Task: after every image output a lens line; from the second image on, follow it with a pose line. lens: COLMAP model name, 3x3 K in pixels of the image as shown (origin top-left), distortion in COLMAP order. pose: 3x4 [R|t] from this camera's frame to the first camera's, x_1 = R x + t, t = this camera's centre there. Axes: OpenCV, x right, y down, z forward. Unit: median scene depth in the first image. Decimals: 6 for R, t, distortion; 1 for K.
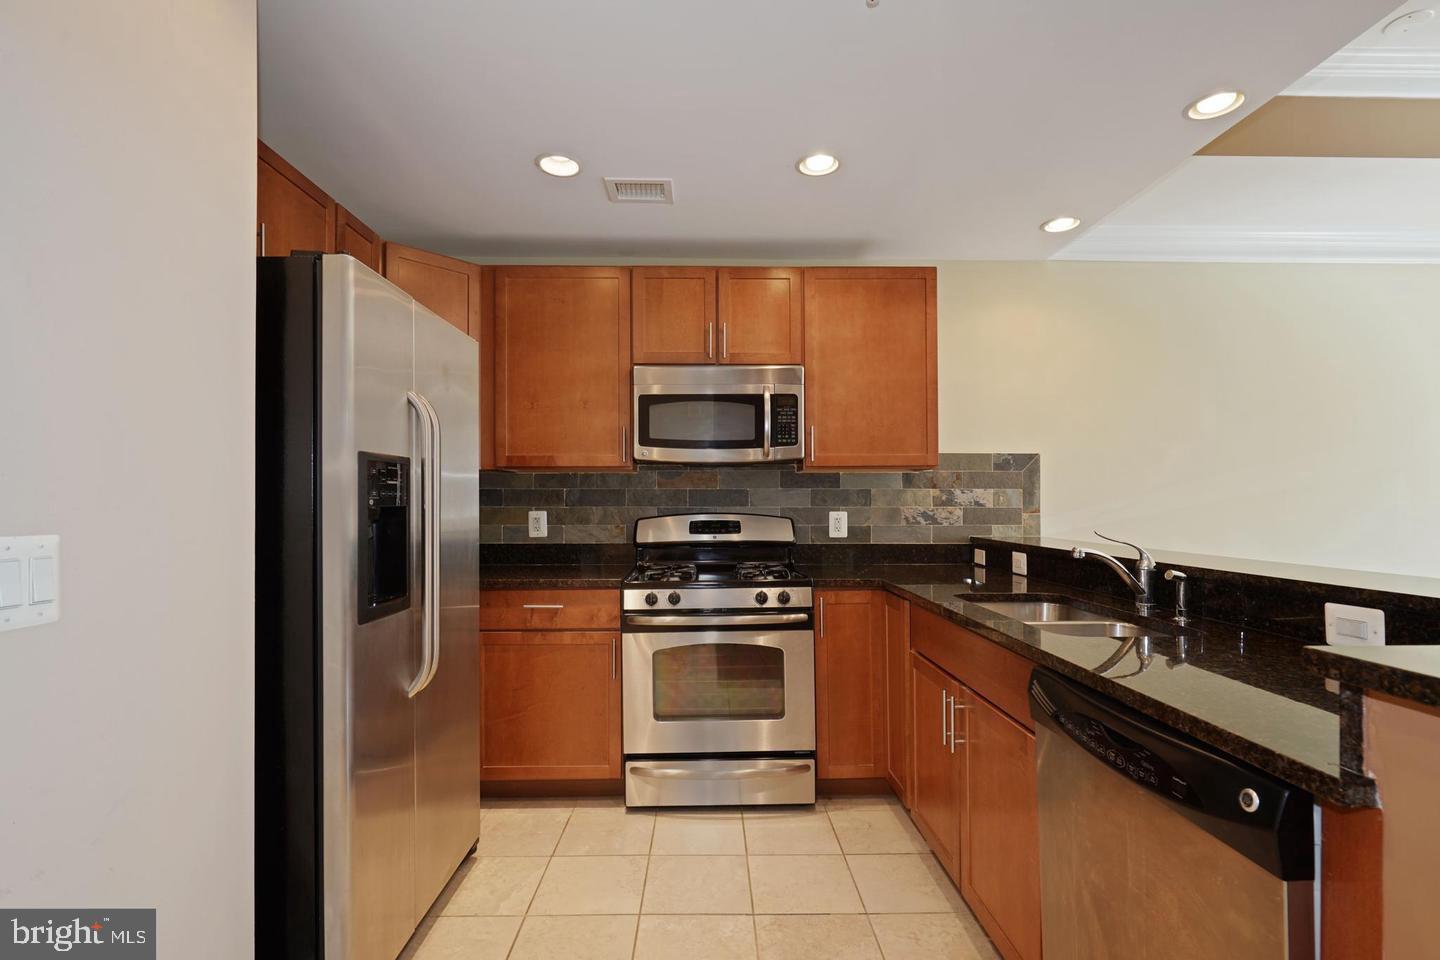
lens RADIAL K [[664.5, 0, 721.0], [0, 664.5, 498.4], [0, 0, 1]] dist [-0.000122, 0.000520]
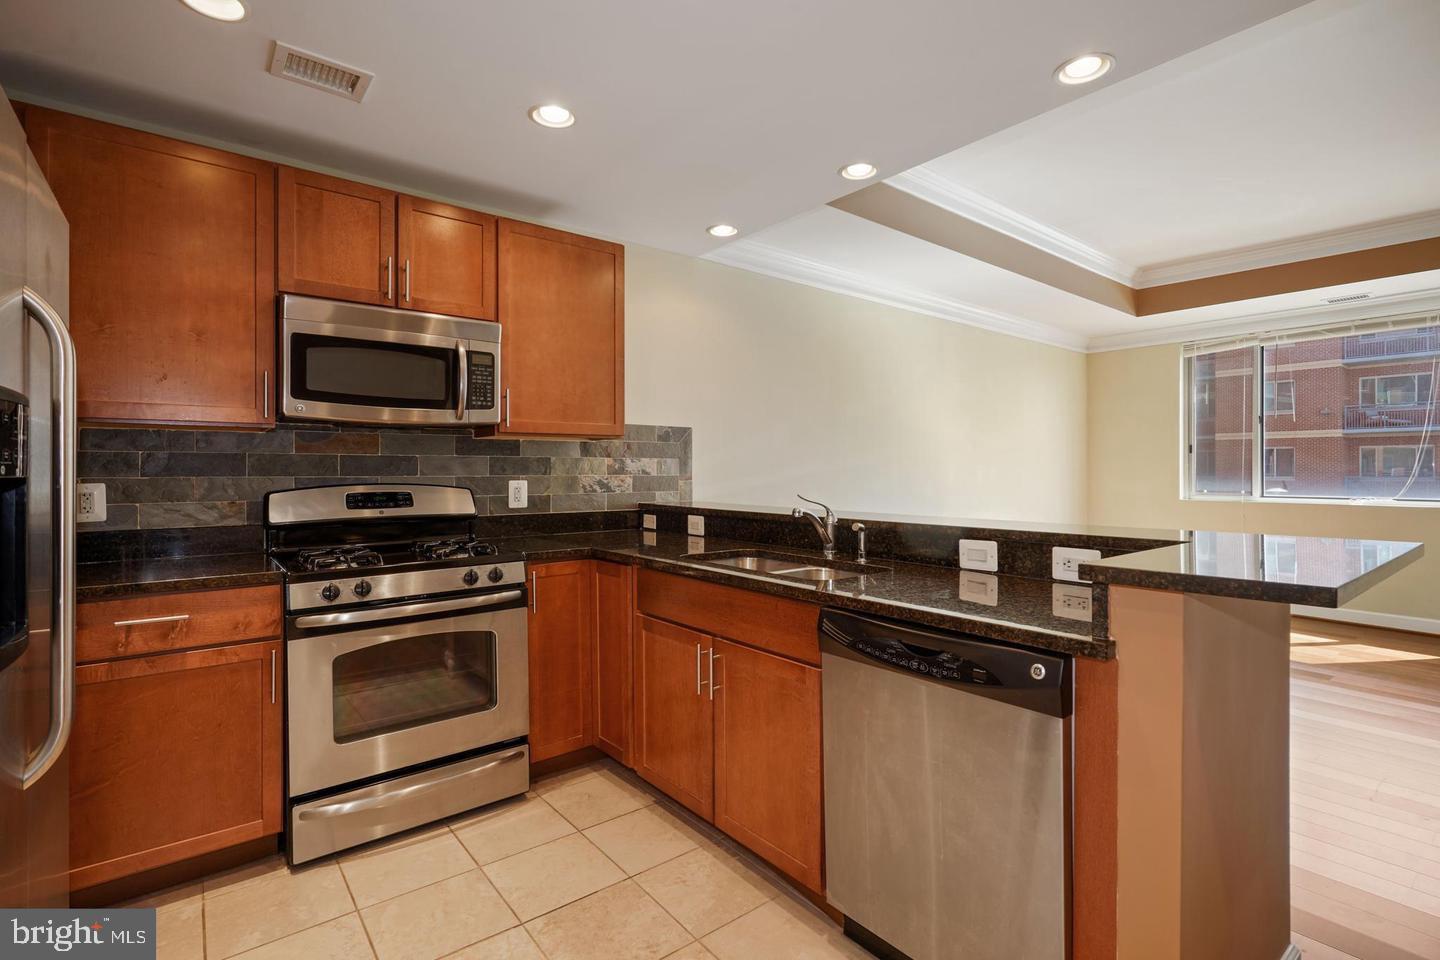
lens RADIAL K [[671.9, 0, 725.0], [0, 671.9, 467.9], [0, 0, 1]] dist [0.000379, -0.000485]
pose [[0.794029, 0.002950, 0.607873, -0.190012], [-0.003934, 0.999992, 0.000286, 0.000307], [-0.607868, -0.002618, 0.794034, 0.066211]]
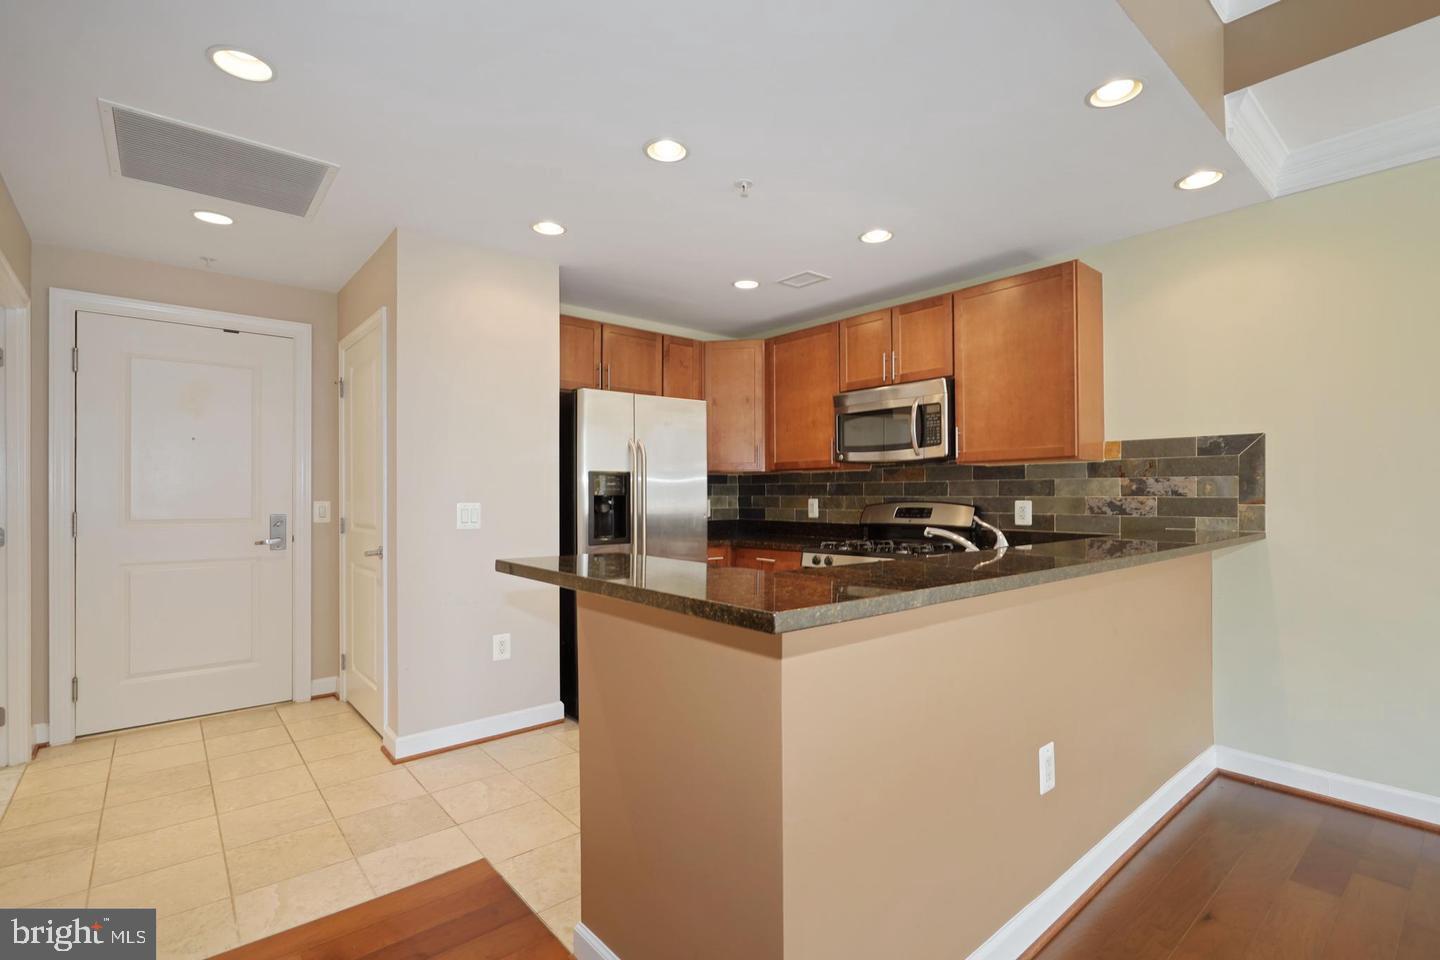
lens RADIAL K [[670.8, 0, 729.1], [0, 670.8, 509.4], [0, 0, 1]] dist [-0.081128, 0.075558]
pose [[0.637348, 0.015485, -0.770421, 0.772265], [0.008917, 0.999583, 0.027468, -0.000100], [0.770525, -0.024376, 0.636944, -0.057078]]
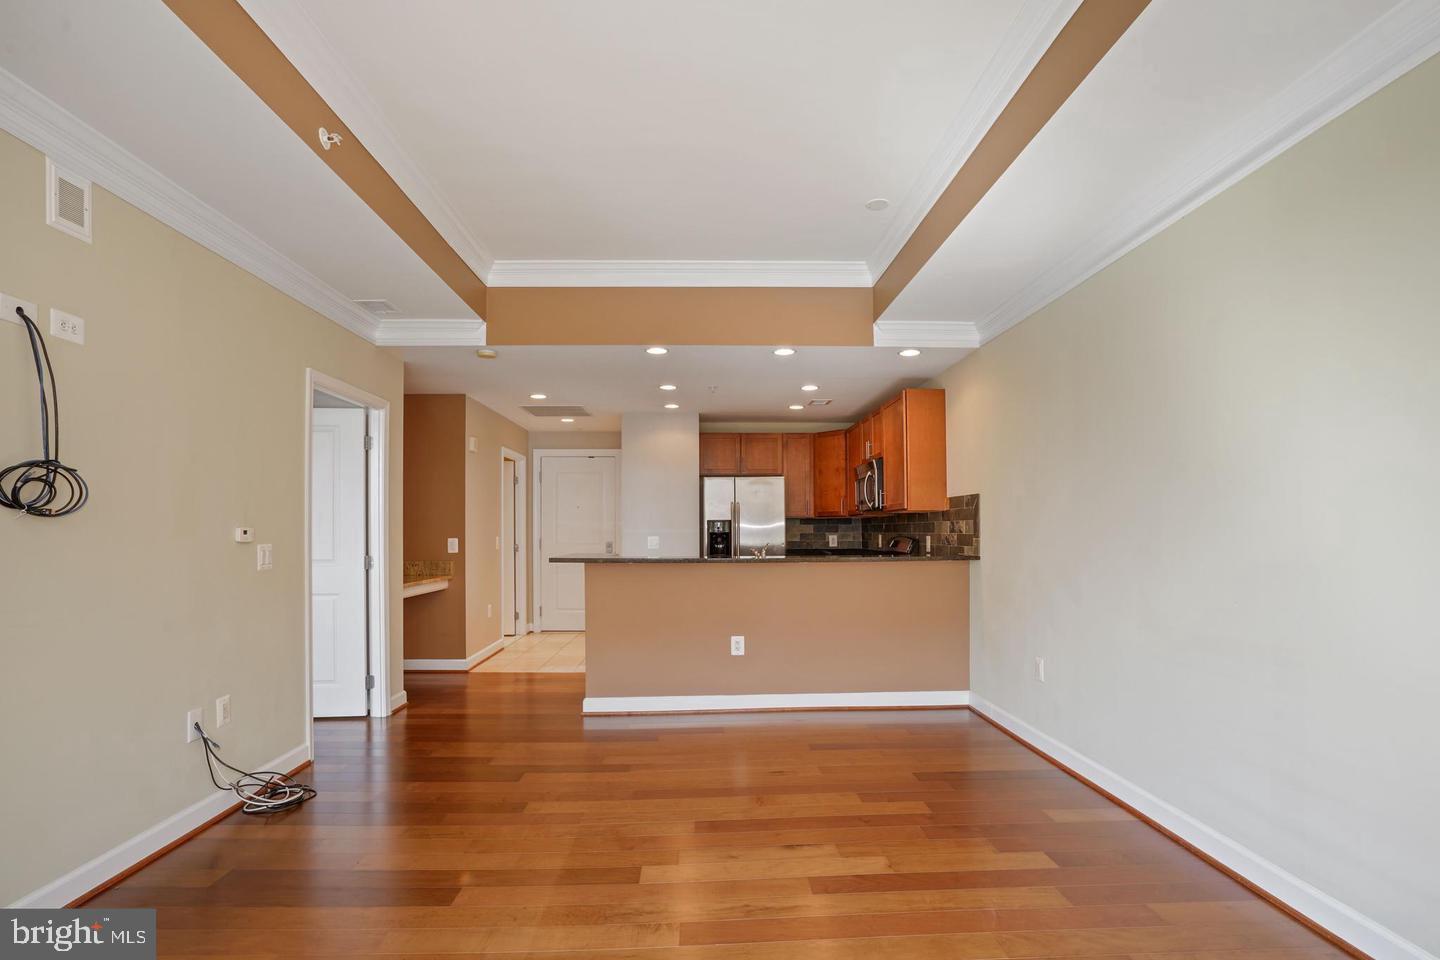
lens RADIAL K [[694.8, 0, 707.2], [0, 694.8, 524.8], [0, 0, 1]] dist [-0.060364, 0.027284]
pose [[0.007176, -0.011168, -0.999912, 2.097157], [0.012248, 0.999864, -0.011079, 0.006196], [0.999899, -0.012167, 0.007312, 0.488195]]
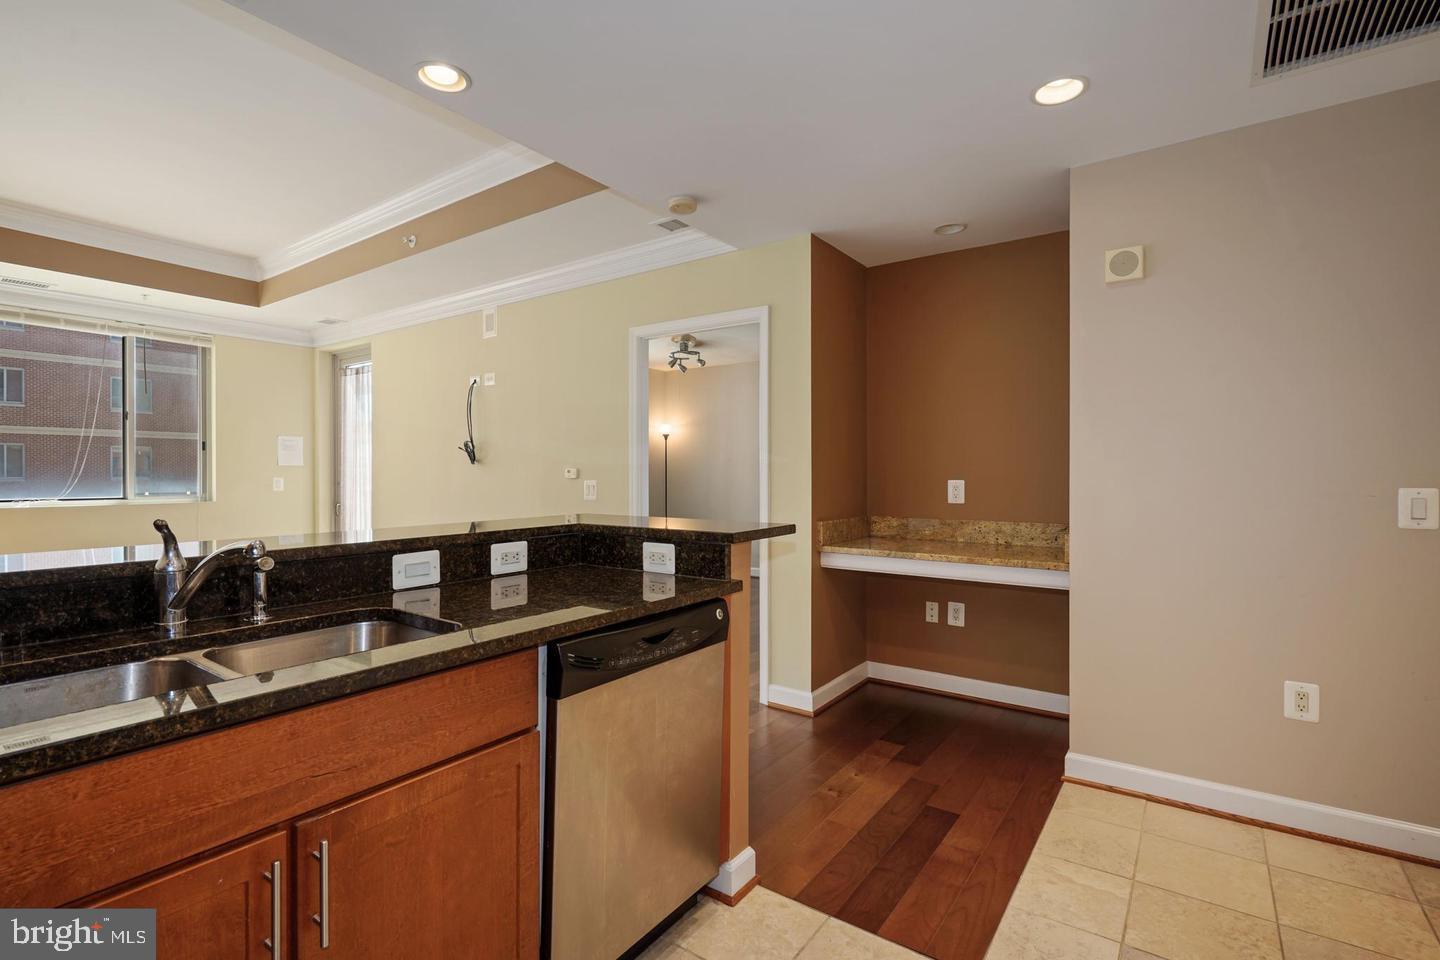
lens RADIAL K [[671.9, 0, 725.0], [0, 671.9, 467.9], [0, 0, 1]] dist [0.000379, -0.000485]
pose [[-0.799917, 0.002035, 0.600107, -0.140762], [-0.006022, 0.999917, -0.011419, 0.004201], [-0.600080, -0.012748, -0.799838, 0.766084]]
